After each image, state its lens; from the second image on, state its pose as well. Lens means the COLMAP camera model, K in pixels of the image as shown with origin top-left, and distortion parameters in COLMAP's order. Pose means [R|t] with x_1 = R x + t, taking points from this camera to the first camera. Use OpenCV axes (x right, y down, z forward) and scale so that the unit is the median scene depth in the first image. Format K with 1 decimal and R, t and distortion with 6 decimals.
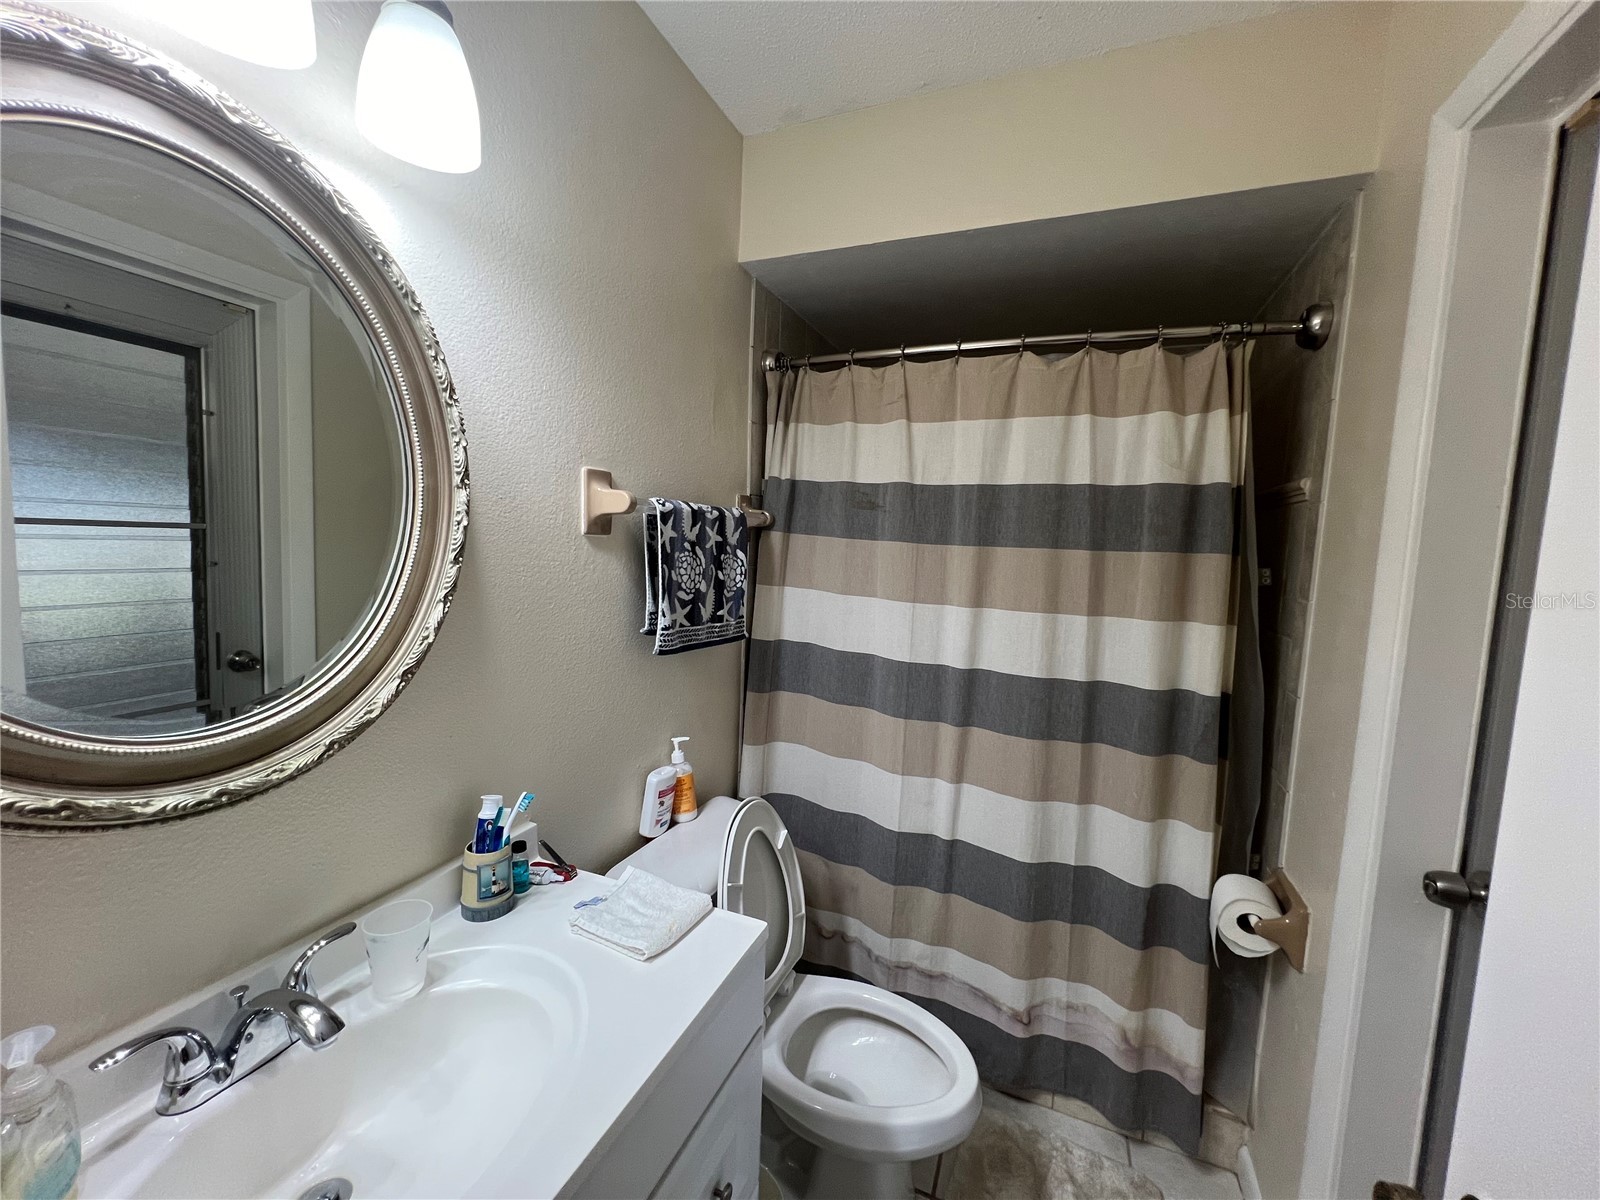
lens RADIAL K [[642.6, 0, 800.0], [0, 642.6, 600.0], [0, 0, 1]] dist [0.001059, -0.000178]
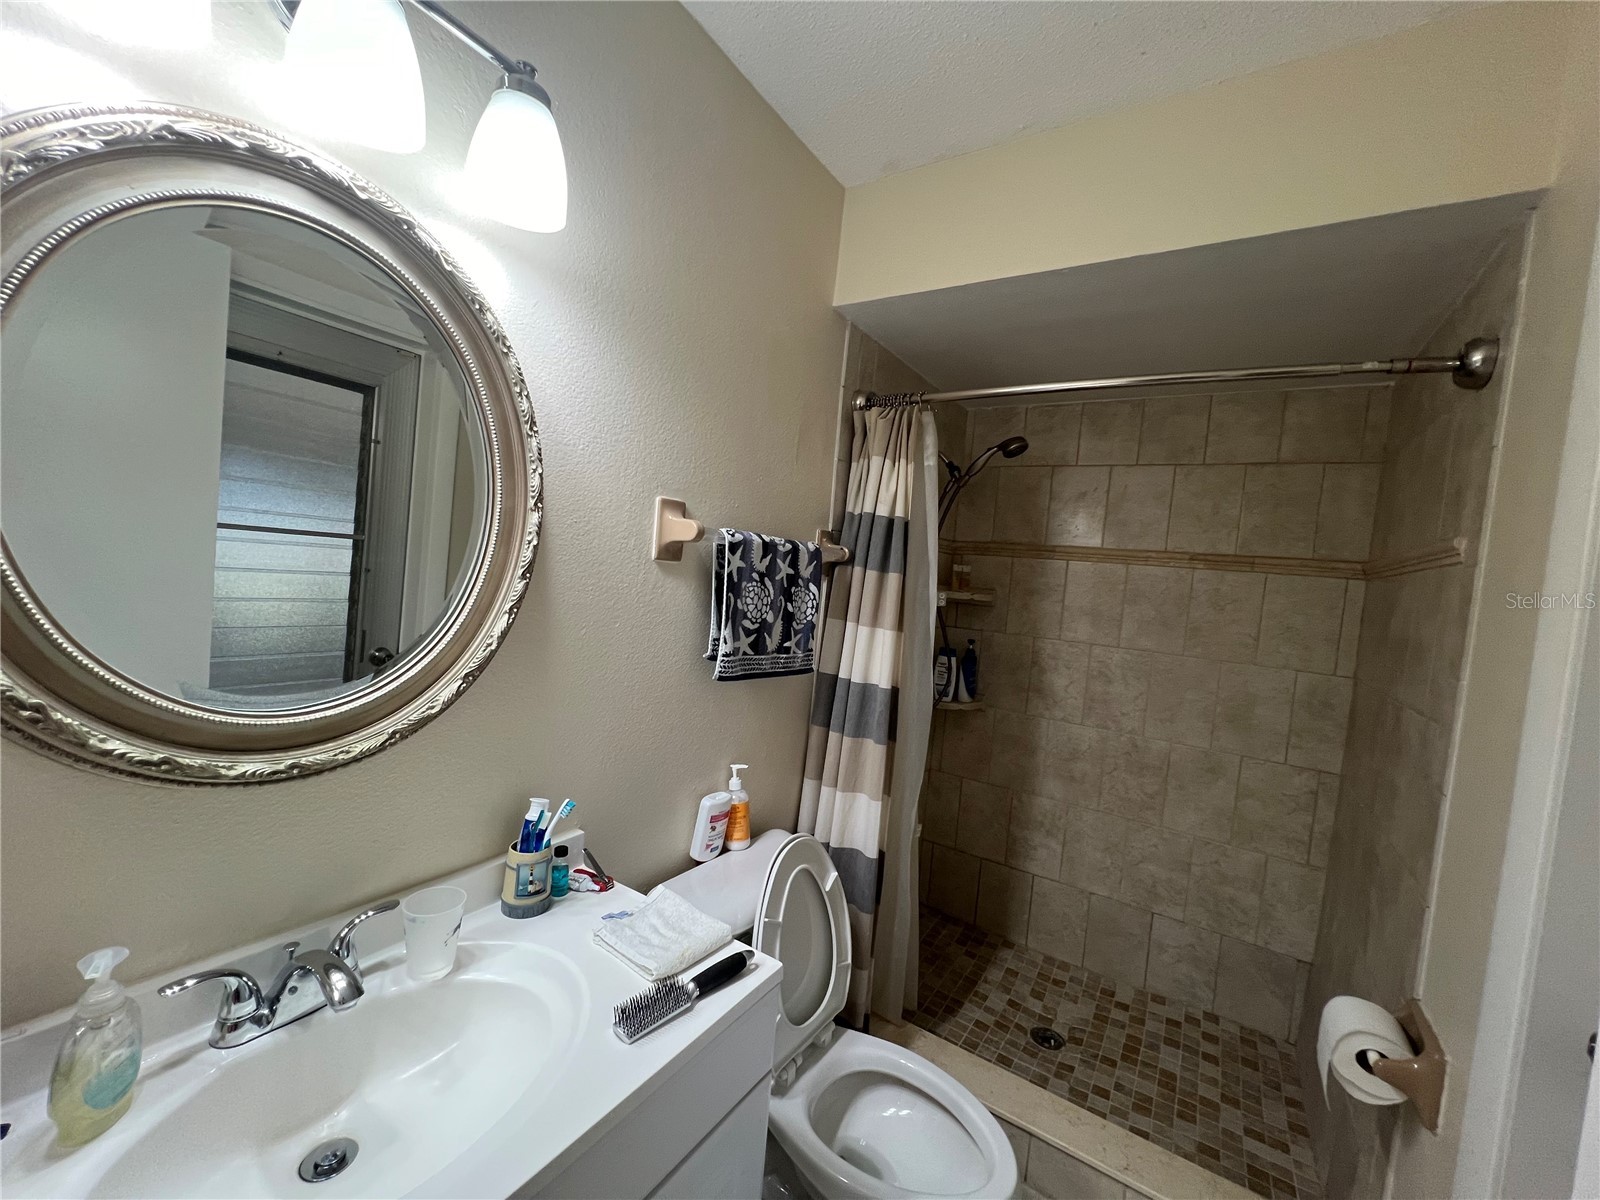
lens RADIAL K [[642.6, 0, 800.0], [0, 642.6, 600.0], [0, 0, 1]] dist [0.001059, -0.000178]
pose [[0.981898, 0.060866, -0.179363, 0.122702], [-0.071107, 0.996152, -0.051229, 0.001276], [0.175555, 0.063056, 0.982448, 0.013798]]
